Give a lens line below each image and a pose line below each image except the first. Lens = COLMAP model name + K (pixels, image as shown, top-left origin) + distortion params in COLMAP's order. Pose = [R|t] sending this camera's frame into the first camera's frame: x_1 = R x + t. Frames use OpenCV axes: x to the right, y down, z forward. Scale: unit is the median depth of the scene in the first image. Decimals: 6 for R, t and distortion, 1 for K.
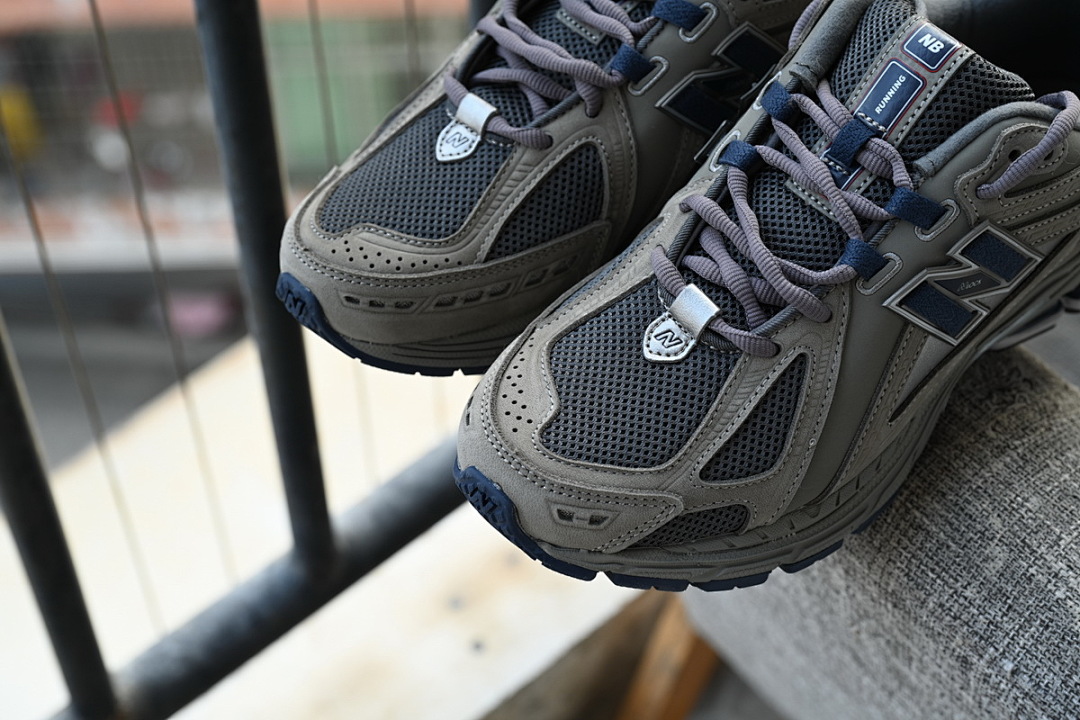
lens RADIAL K [[2003.4, 0, 540.0], [0, 2003.4, 360.0], [0, 0, 1]] dist [-0.002015, -0.105868]
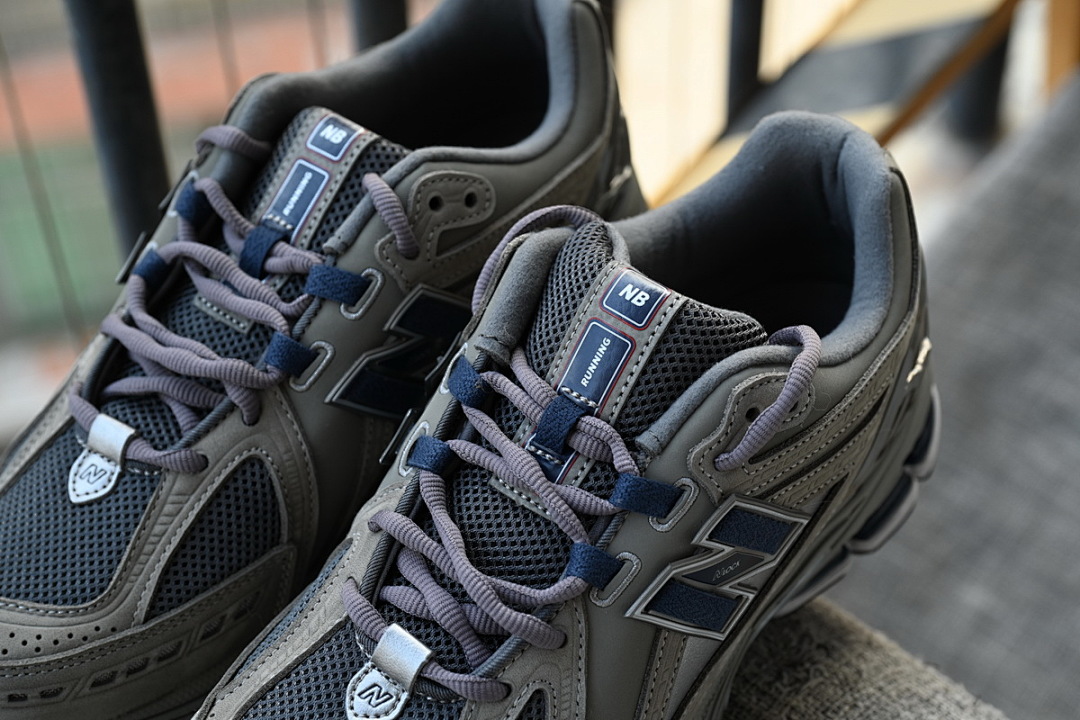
lens RADIAL K [[2315.5, 0, 540.0], [0, 2315.5, 360.0], [0, 0, 1]] dist [-0.019860, 0.173104]
pose [[0.984752, -0.146375, 0.094009, 0.060166], [0.151443, 0.987240, -0.049219, -0.087079], [-0.085604, 0.062706, 0.994354, 0.045297]]
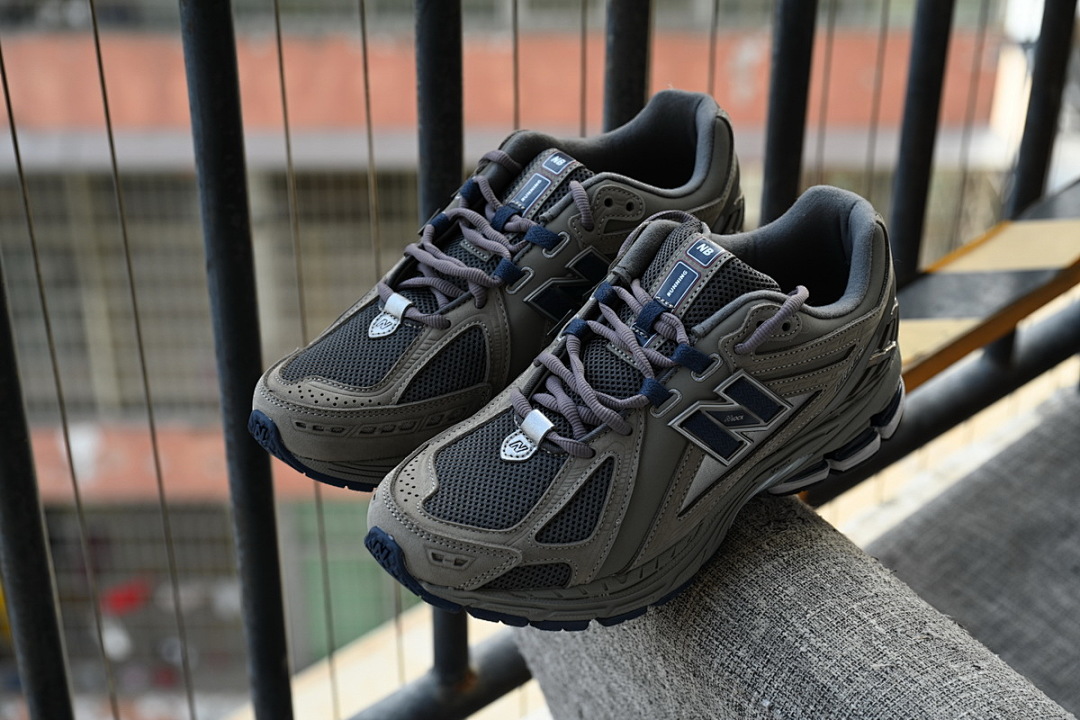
lens RADIAL K [[2214.5, 0, 540.0], [0, 2214.5, 360.0], [0, 0, 1]] dist [0.015281, 0.235270]
pose [[0.999232, 0.029565, -0.025726, 0.115310], [-0.034681, 0.972781, -0.229115, 0.282979], [0.018252, 0.229832, 0.973059, -0.530827]]
